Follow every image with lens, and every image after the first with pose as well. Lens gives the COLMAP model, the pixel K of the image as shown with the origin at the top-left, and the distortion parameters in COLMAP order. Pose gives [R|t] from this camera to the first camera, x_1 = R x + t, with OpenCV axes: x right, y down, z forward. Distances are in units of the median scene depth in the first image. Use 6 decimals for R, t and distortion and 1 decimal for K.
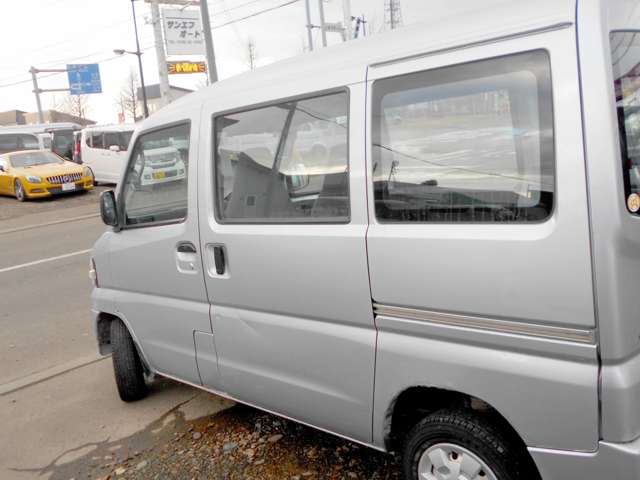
lens RADIAL K [[608.4, 0, 324.3], [0, 608.4, 238.1], [0, 0, 1]] dist [-0.021048, 0.000000]
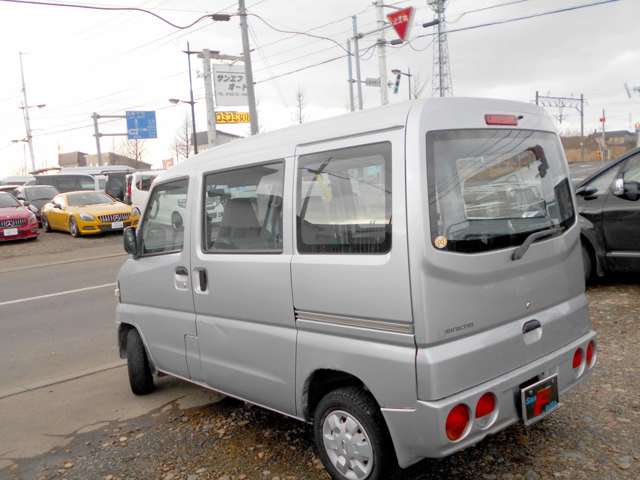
lens RADIAL K [[608.4, 0, 323.1], [0, 608.4, 238.3], [0, 0, 1]] dist [-0.021048, 0.000000]
pose [[0.996413, 0.032479, -0.078142, 0.175441], [-0.038295, 0.996514, -0.074120, 0.029451], [0.075462, 0.076846, 0.994183, -0.294859]]
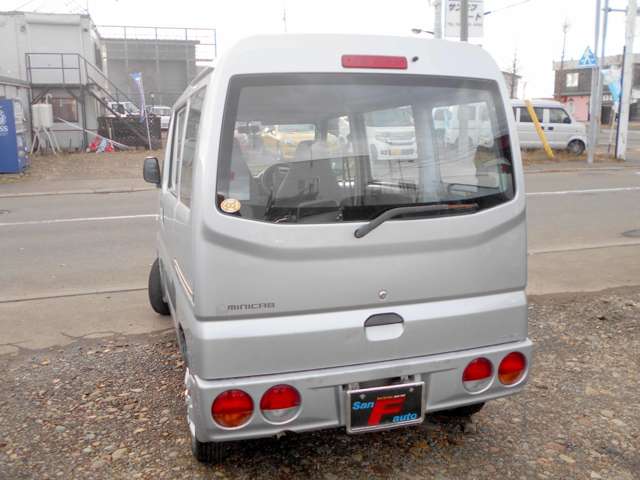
lens RADIAL K [[608.4, 0, 323.8], [0, 608.4, 241.1], [0, 0, 1]] dist [-0.021048, 0.000000]
pose [[0.876599, 0.174803, -0.448351, 0.685511], [-0.157313, 0.984597, 0.076301, -0.061958], [0.454782, 0.003646, 0.890595, -0.052049]]
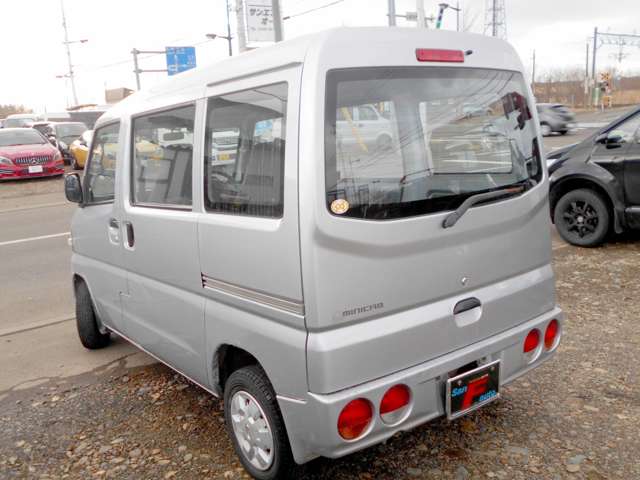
lens RADIAL K [[608.4, 0, 324.4], [0, 608.4, 238.1], [0, 0, 1]] dist [-0.021048, 0.000000]
pose [[0.987307, 0.066567, -0.144202, 0.350695], [-0.063292, 0.997625, 0.027187, -0.014250], [0.145670, -0.017715, 0.989175, -0.140522]]
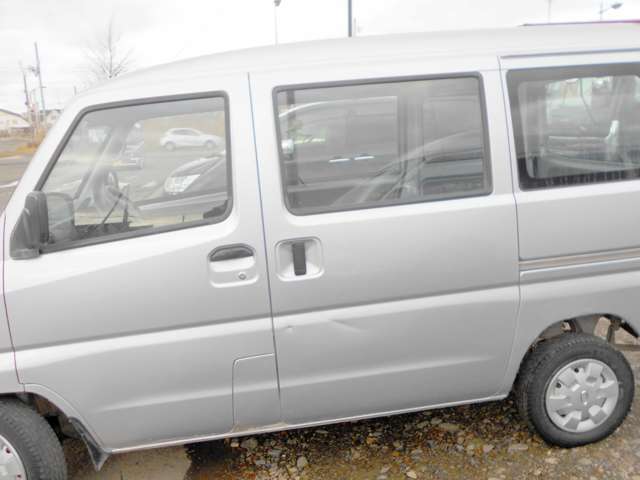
lens RADIAL K [[608.4, 0, 321.7], [0, 608.4, 237.3], [0, 0, 1]] dist [-0.021048, 0.000000]
pose [[0.615646, -0.076157, 0.784334, -0.731554], [0.127865, 0.991783, -0.004065, 0.012670], [-0.777580, 0.102792, 0.620325, 0.398022]]
